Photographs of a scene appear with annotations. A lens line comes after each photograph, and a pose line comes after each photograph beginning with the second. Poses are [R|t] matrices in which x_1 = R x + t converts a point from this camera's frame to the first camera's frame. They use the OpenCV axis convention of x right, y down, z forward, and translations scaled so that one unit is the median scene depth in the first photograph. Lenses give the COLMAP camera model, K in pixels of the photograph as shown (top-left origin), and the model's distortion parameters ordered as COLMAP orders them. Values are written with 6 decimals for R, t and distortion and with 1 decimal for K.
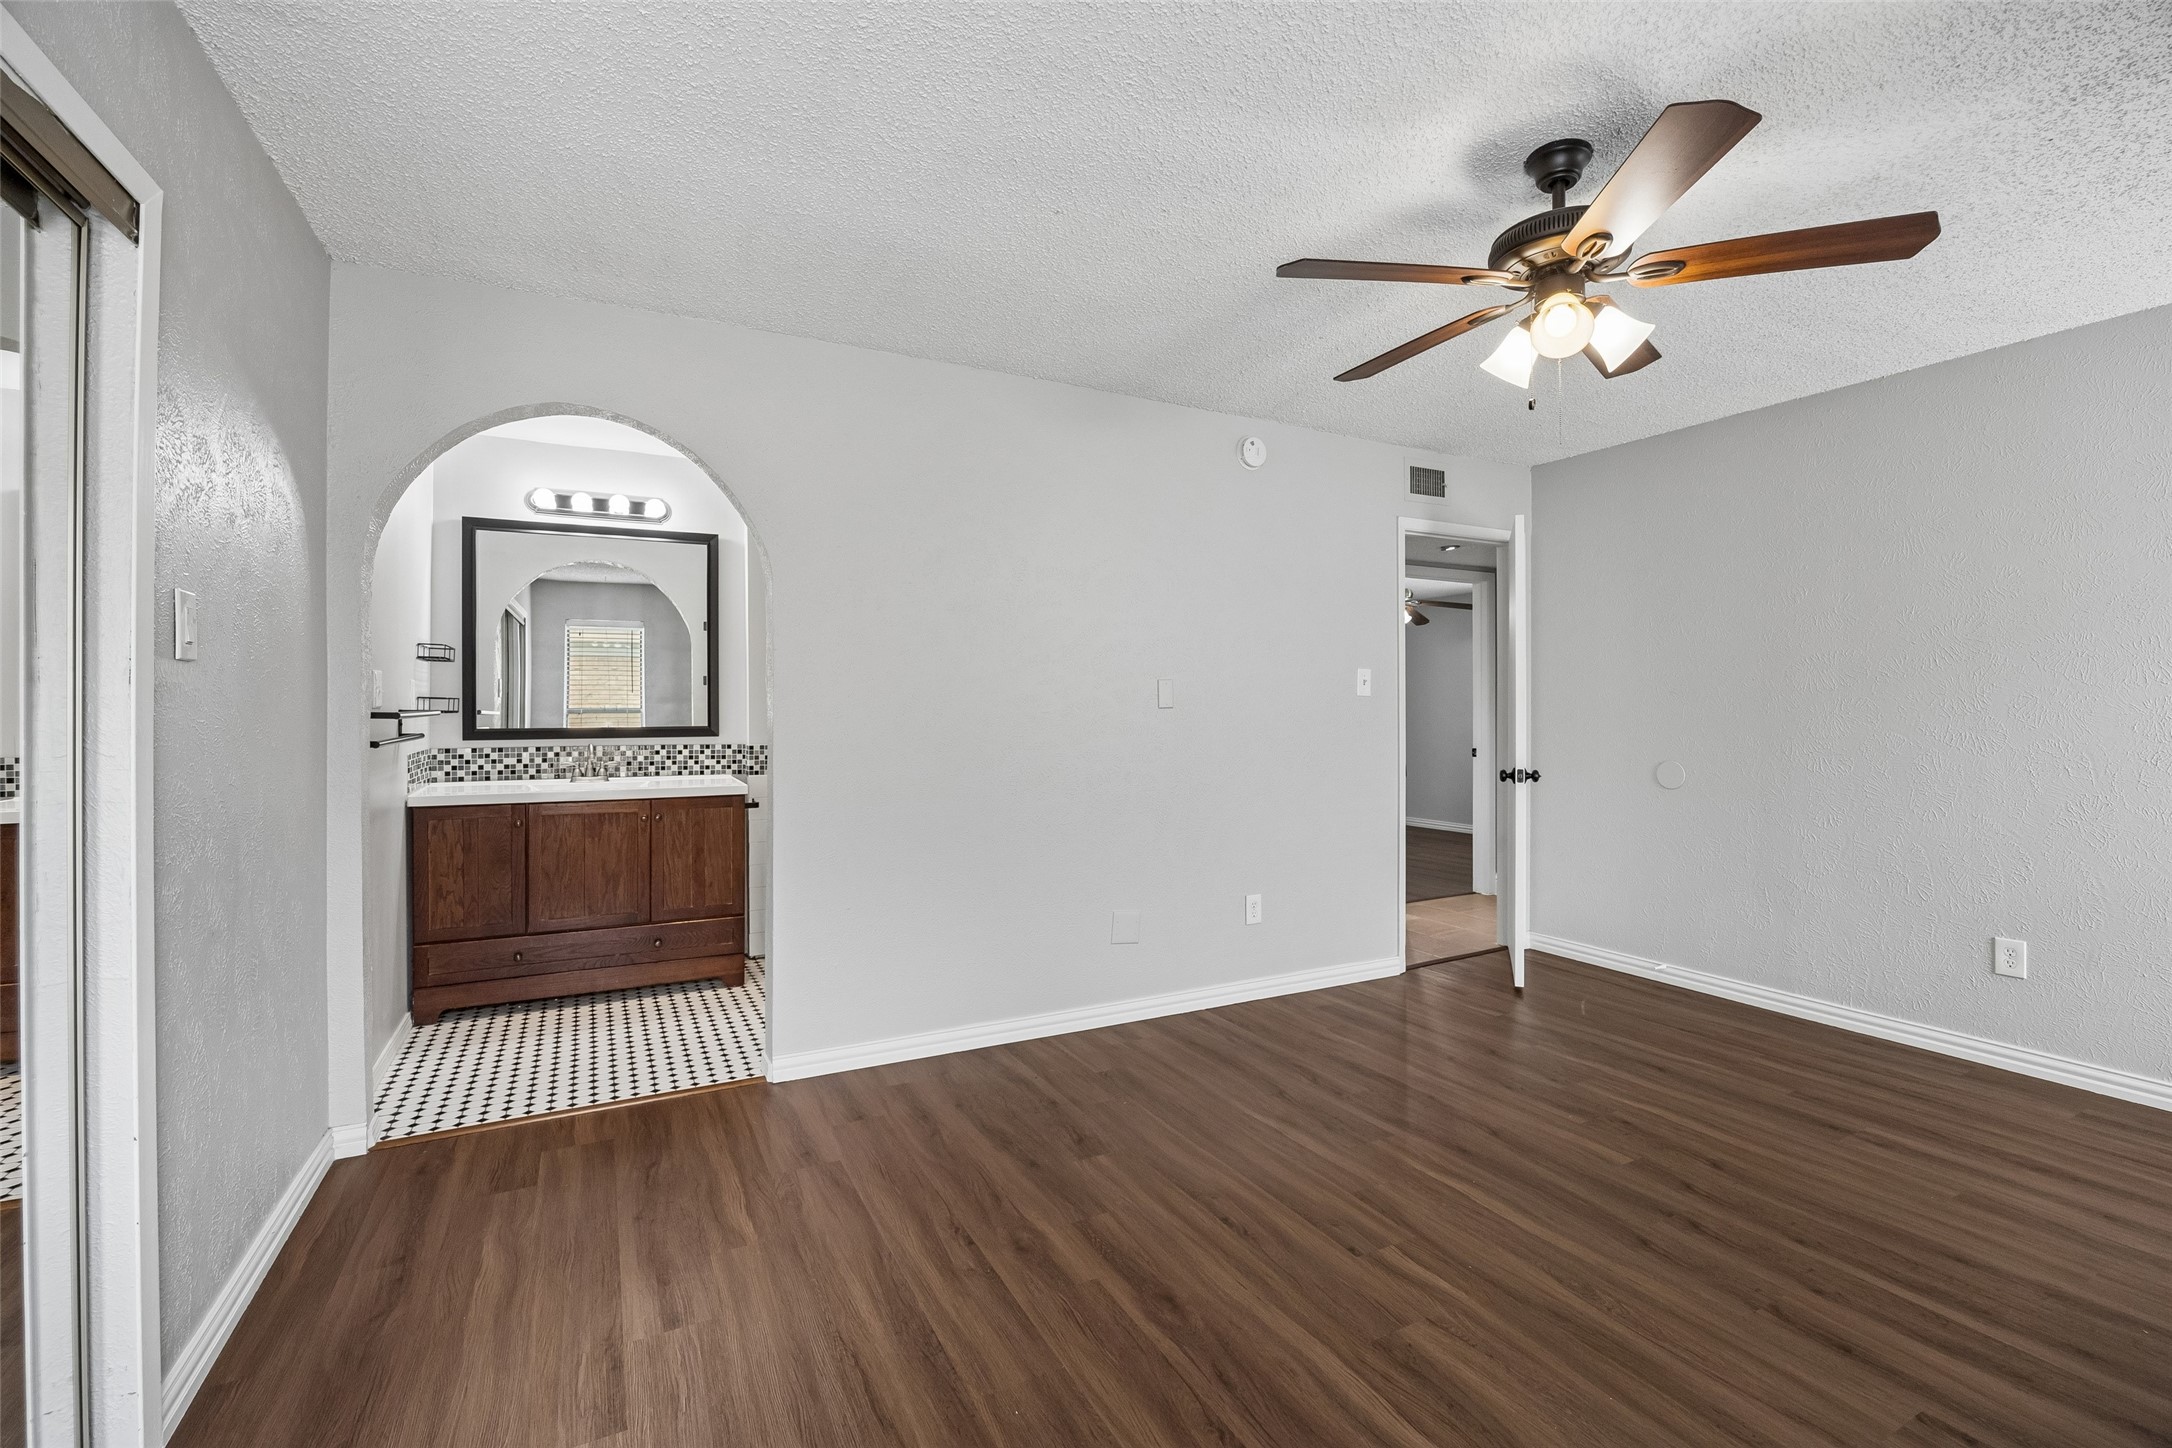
lens RADIAL K [[973.5, 0, 1087.3], [0, 973.5, 707.4], [0, 0, 1]] dist [-0.014524, 0.001855]
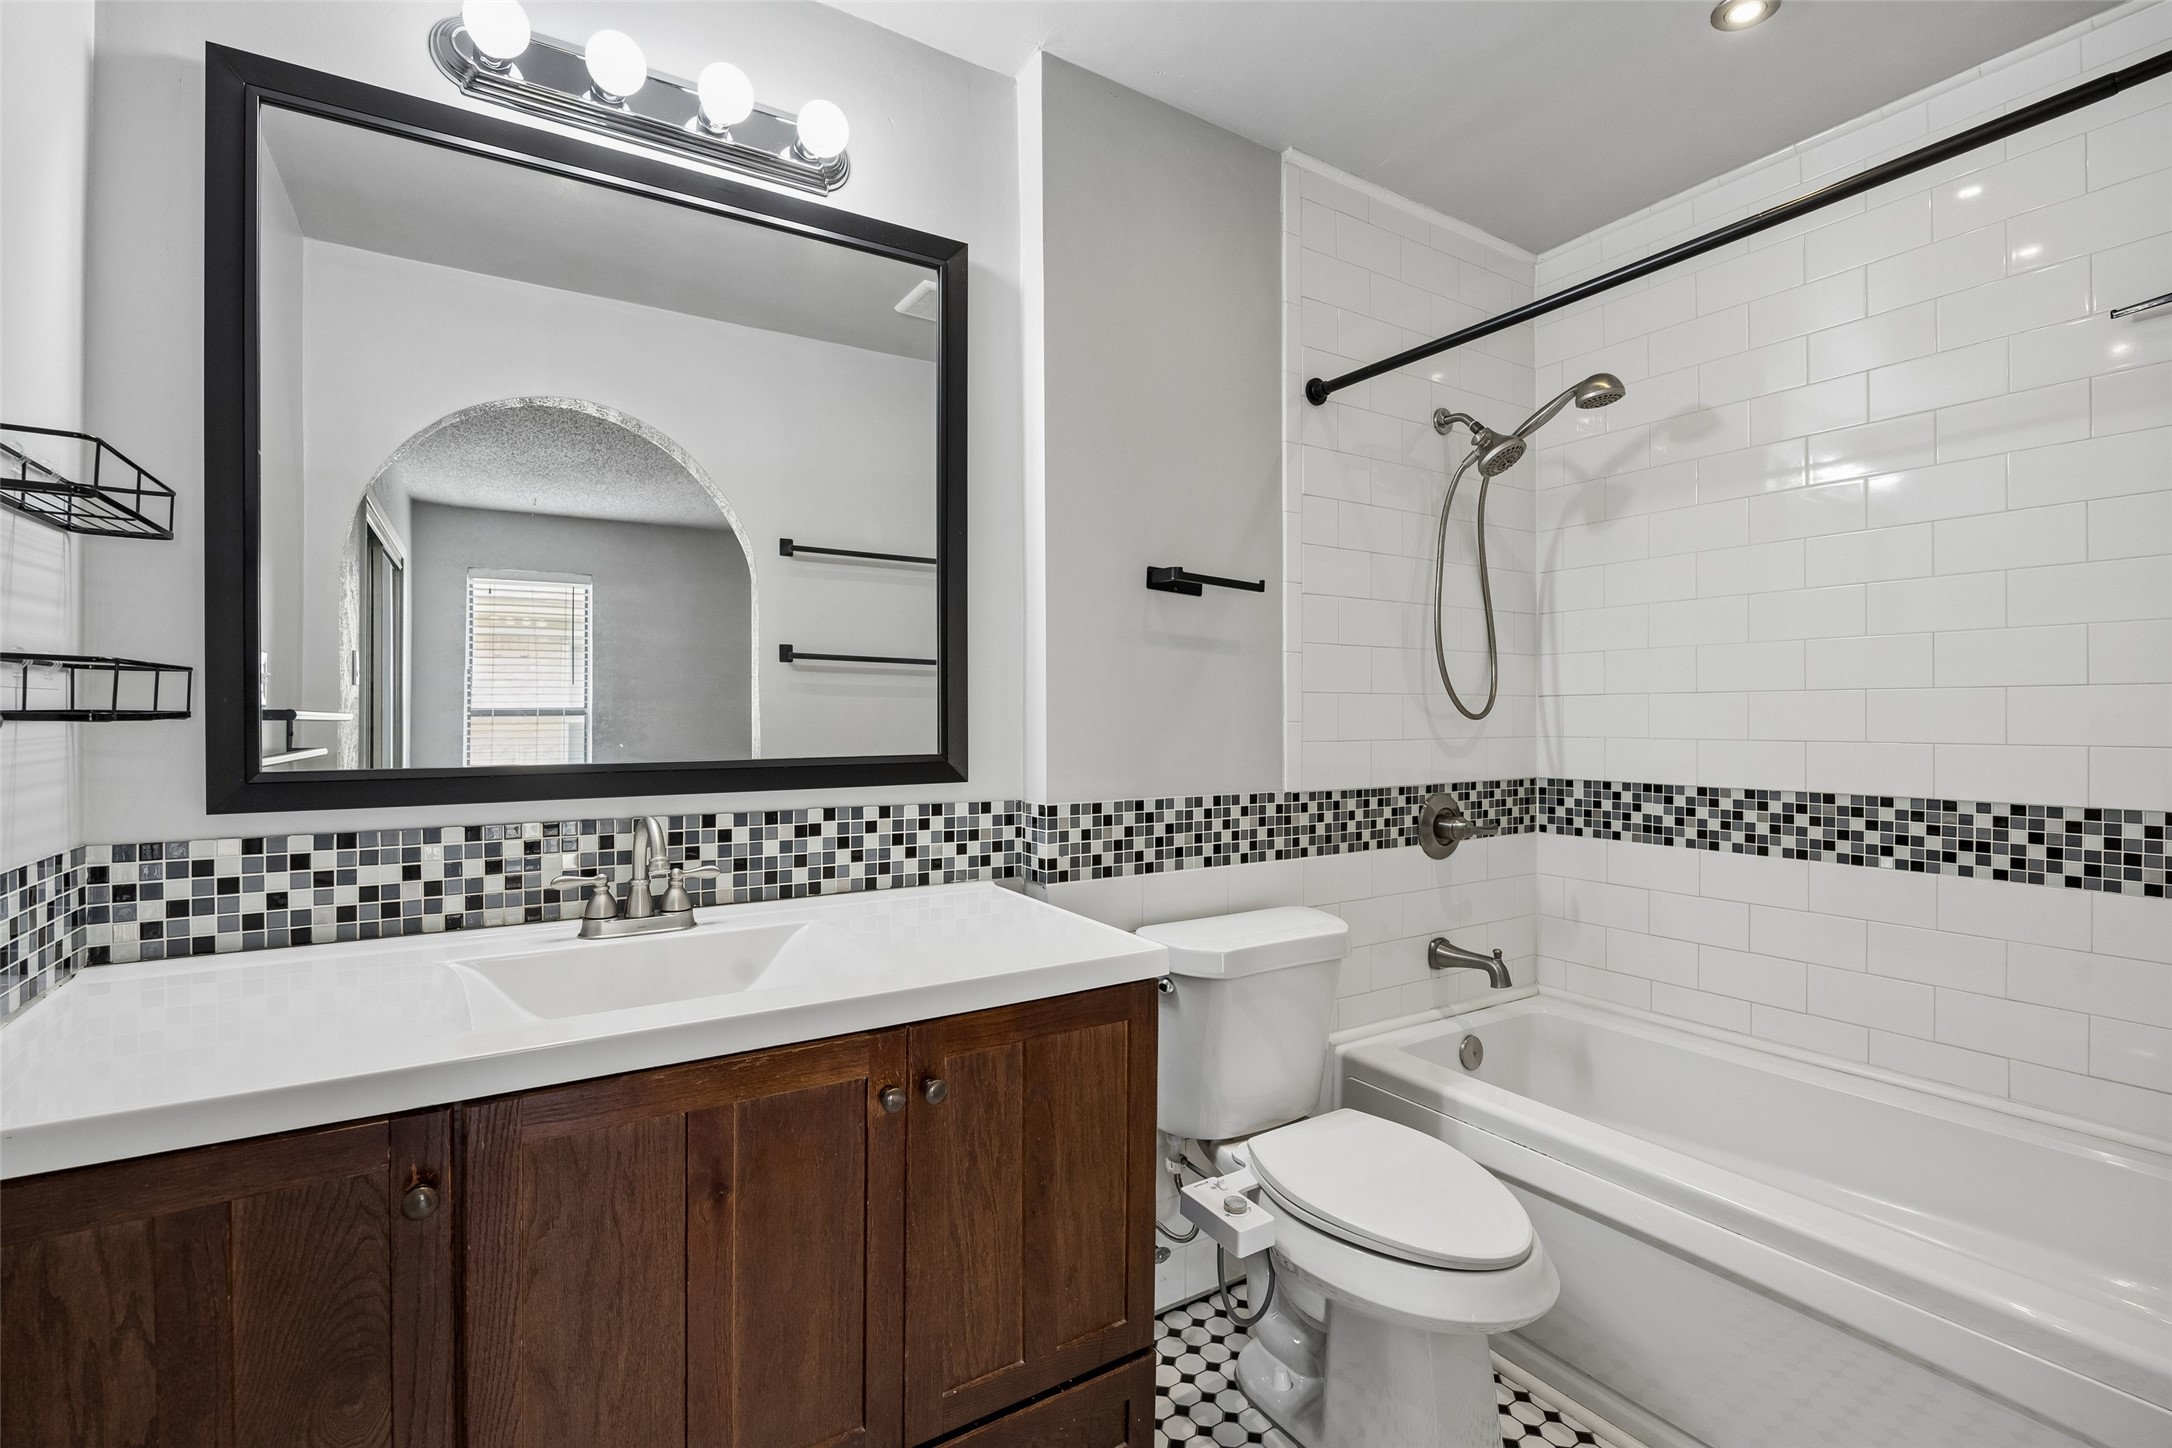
lens RADIAL K [[973.5, 0, 1074.9], [0, 973.5, 720.8], [0, 0, 1]] dist [-0.014524, 0.001855]
pose [[0.996029, 0.002101, 0.088999, -0.400196], [-0.002907, 0.999956, 0.008928, 0.002726], [-0.088977, -0.009151, 0.995992, 0.669610]]
